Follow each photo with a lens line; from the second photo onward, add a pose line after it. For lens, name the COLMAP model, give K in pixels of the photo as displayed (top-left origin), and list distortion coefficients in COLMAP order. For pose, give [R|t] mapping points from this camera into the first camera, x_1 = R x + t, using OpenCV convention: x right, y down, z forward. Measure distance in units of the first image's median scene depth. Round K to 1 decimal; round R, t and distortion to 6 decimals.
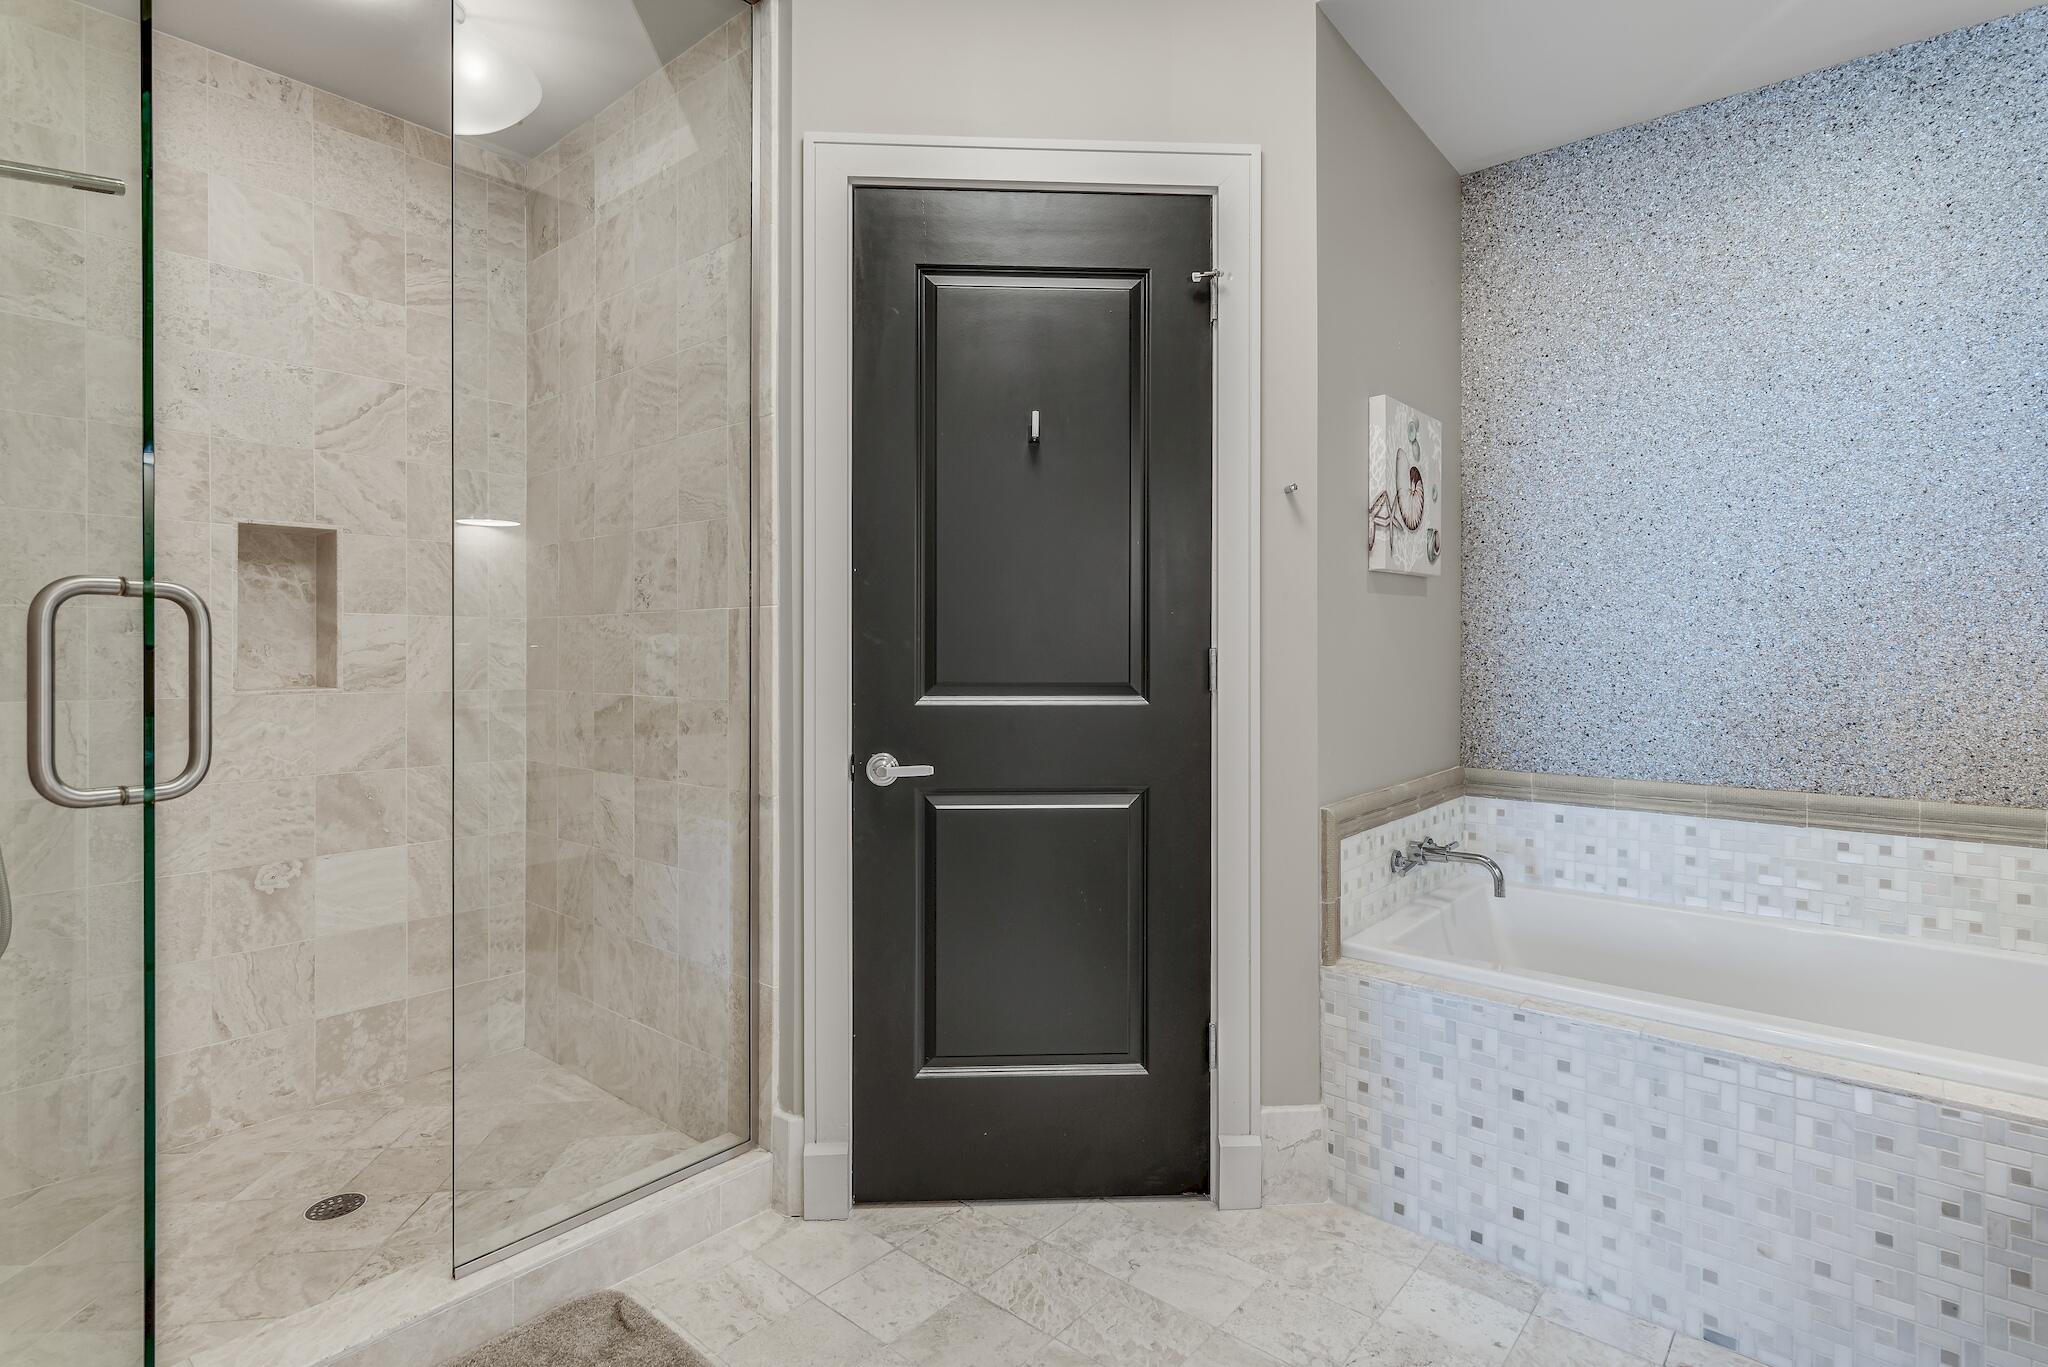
lens RADIAL K [[1001.0, 0, 1040.7], [0, 1001.0, 656.3], [0, 0, 1]] dist [0.003836, 0.000312]
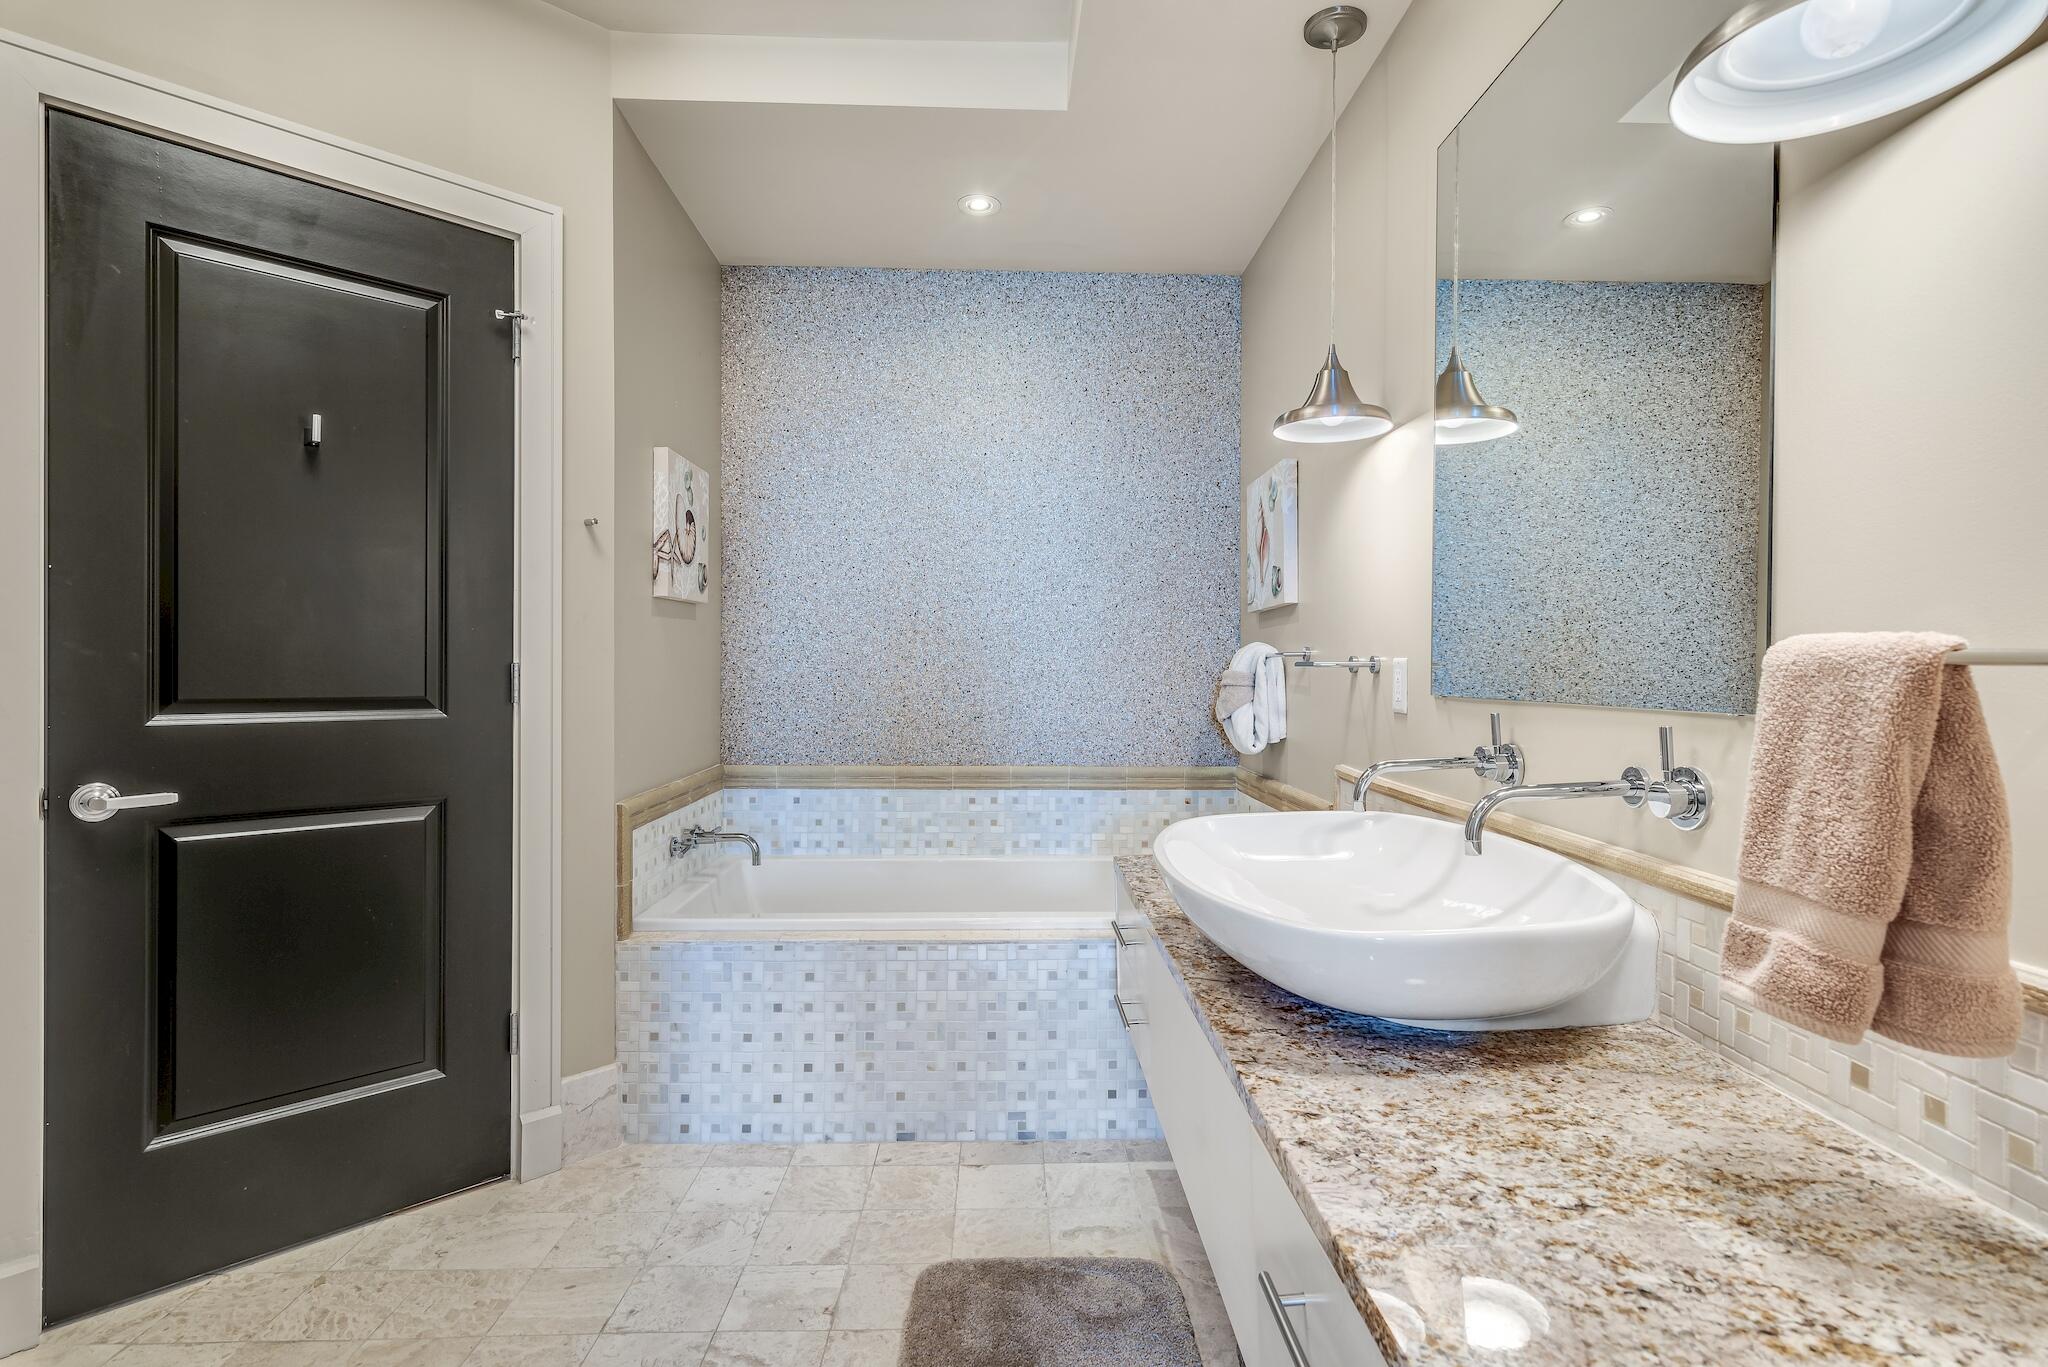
lens RADIAL K [[1001.0, 0, 1026.3], [0, 1001.0, 678.4], [0, 0, 1]] dist [0.003836, 0.000312]
pose [[0.745532, -0.002585, 0.666465, -0.134554], [-0.002045, 0.999979, 0.006166, 0.000508], [-0.666467, -0.005959, 0.745511, -0.165122]]
